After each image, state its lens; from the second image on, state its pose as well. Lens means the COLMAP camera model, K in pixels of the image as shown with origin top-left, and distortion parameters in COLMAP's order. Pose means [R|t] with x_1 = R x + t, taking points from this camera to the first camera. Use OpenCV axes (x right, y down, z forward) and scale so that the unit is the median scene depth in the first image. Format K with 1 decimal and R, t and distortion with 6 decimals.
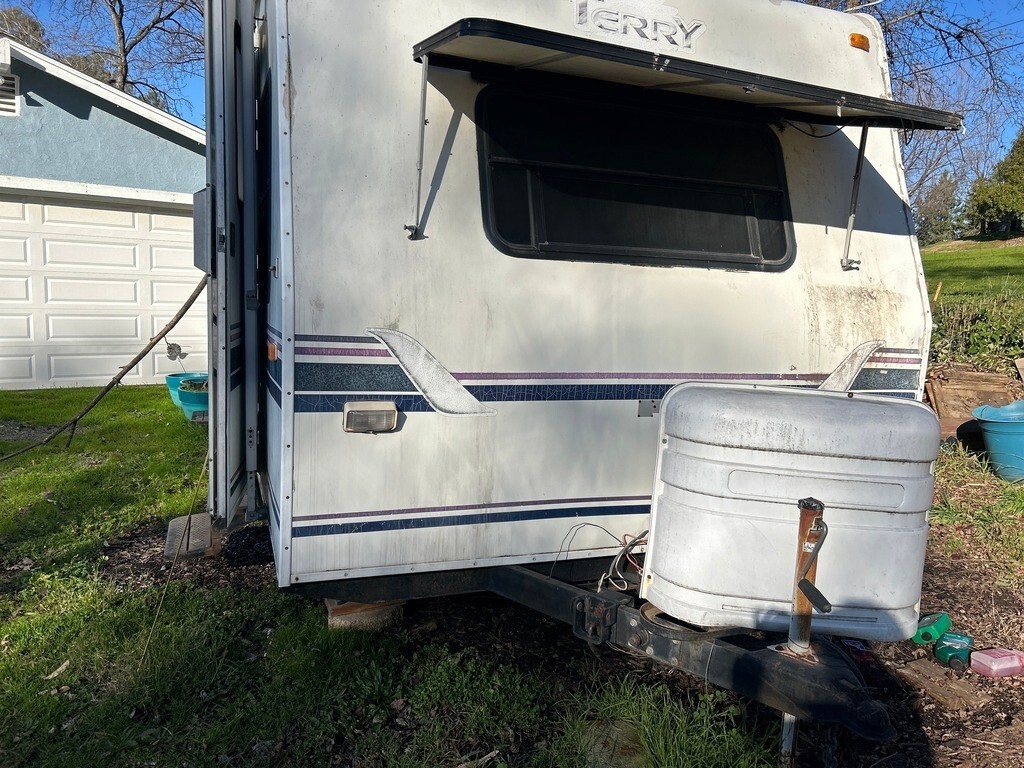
lens RADIAL K [[764.0, 0, 510.7], [0, 764.0, 389.4], [0, 0, 1]] dist [0.071826, -0.081358]
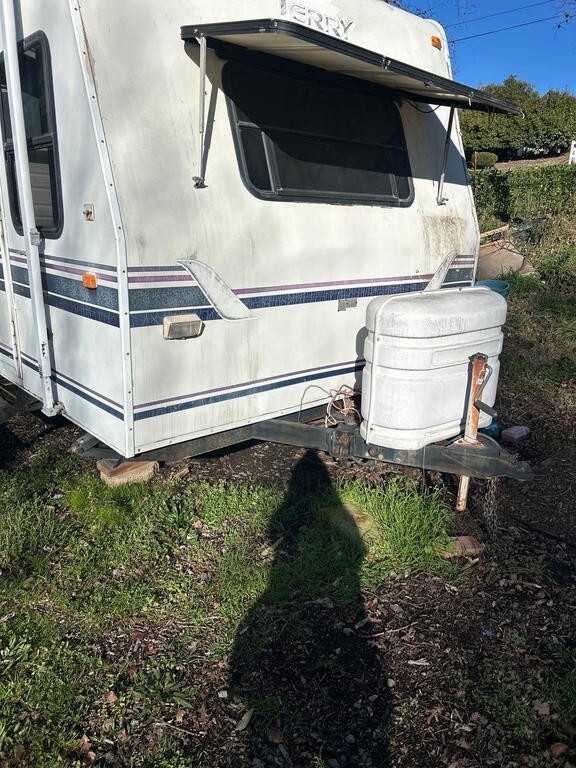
lens RADIAL K [[573.0, 0, 292.8], [0, 573.0, 381.2], [0, 0, 1]] dist [0.071826, -0.081358]
pose [[0.929222, -0.117774, 0.350250, -0.331622], [0.057654, 0.982449, 0.177400, -0.034201], [-0.364995, -0.144651, 0.919703, -0.012757]]
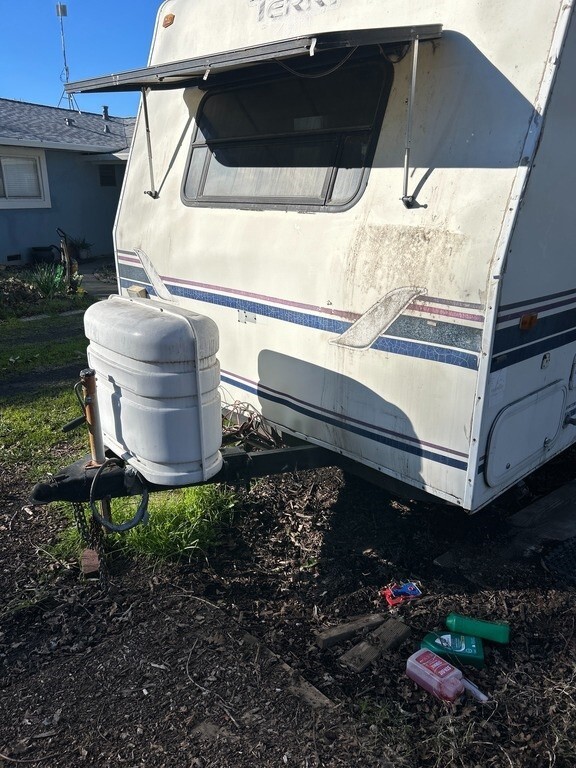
lens RADIAL K [[573.0, 0, 292.8], [0, 573.0, 381.2], [0, 0, 1]] dist [0.071826, -0.081358]
pose [[0.407166, 0.243221, -0.880375, 1.204429], [-0.105929, 0.969962, 0.218980, -0.102690], [0.907191, 0.004096, 0.420700, 0.666621]]
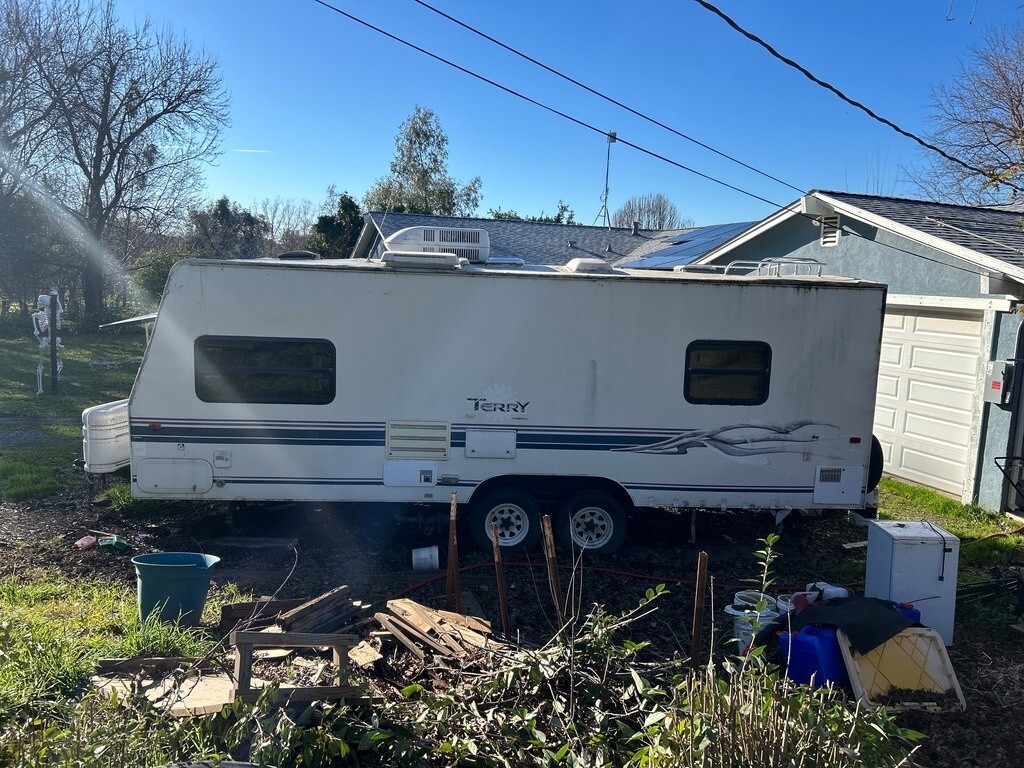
lens RADIAL K [[764.0, 0, 510.7], [0, 764.0, 389.4], [0, 0, 1]] dist [0.071826, -0.081358]
pose [[-0.275061, 0.097766, -0.956443, 2.877920], [-0.170617, 0.974062, 0.148634, -0.793815], [0.946167, 0.204069, -0.251246, 3.155352]]
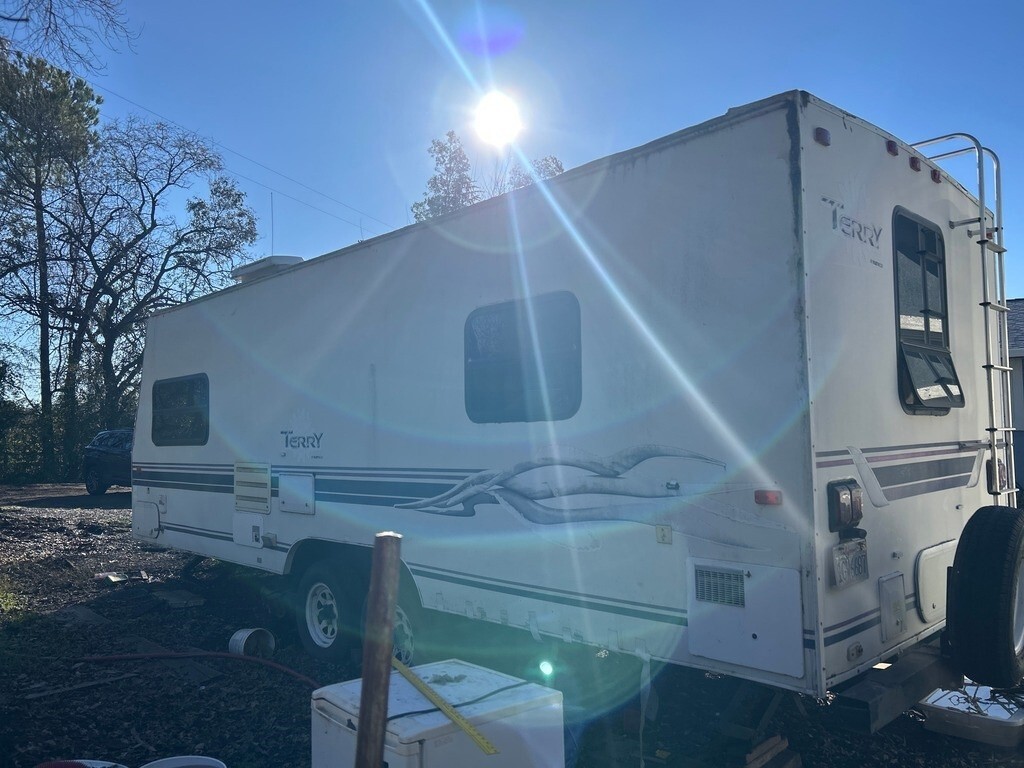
lens RADIAL K [[764.0, 0, 510.7], [0, 764.0, 389.4], [0, 0, 1]] dist [0.071826, -0.081358]
pose [[-0.905922, -0.043696, -0.421183, 0.572592], [-0.068043, 0.996758, 0.042942, -0.574237], [0.417941, 0.067561, -0.905958, 4.539605]]
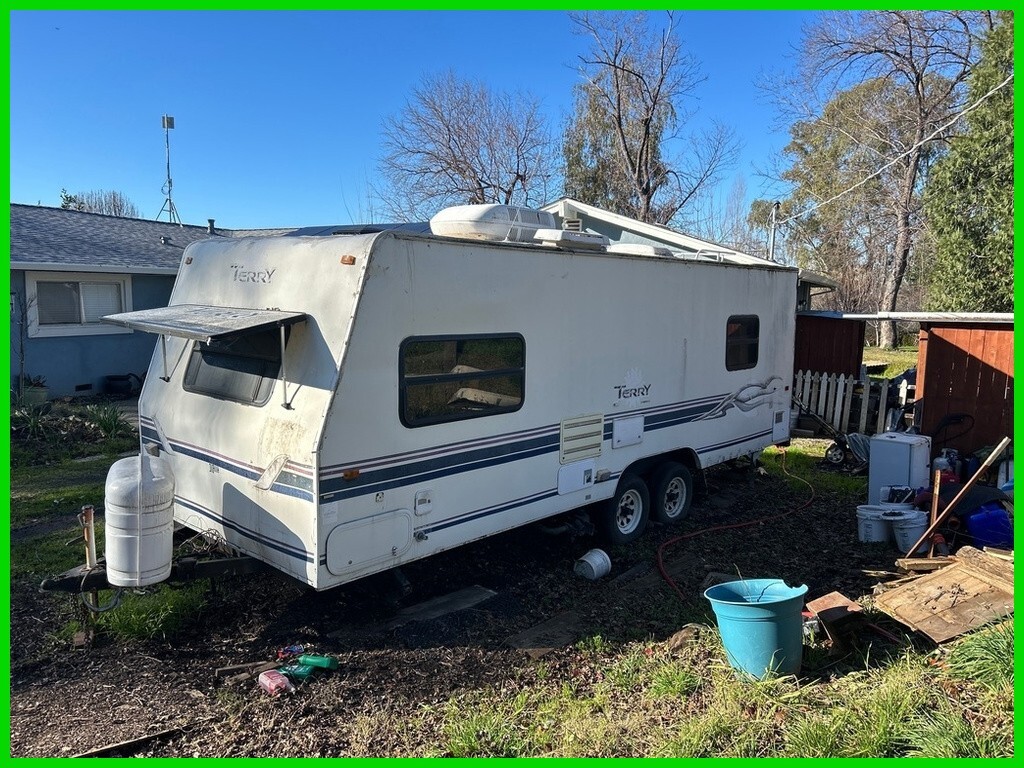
lens RADIAL K [[737.6, 0, 520.8], [0, 737.6, 386.6], [0, 0, 1]] dist [0.053651, -0.055050]
pose [[0.474405, 0.076116, -0.877010, 2.355811], [-0.114824, 0.993094, 0.024079, -0.342720], [0.872786, 0.089279, 0.479868, 0.775894]]
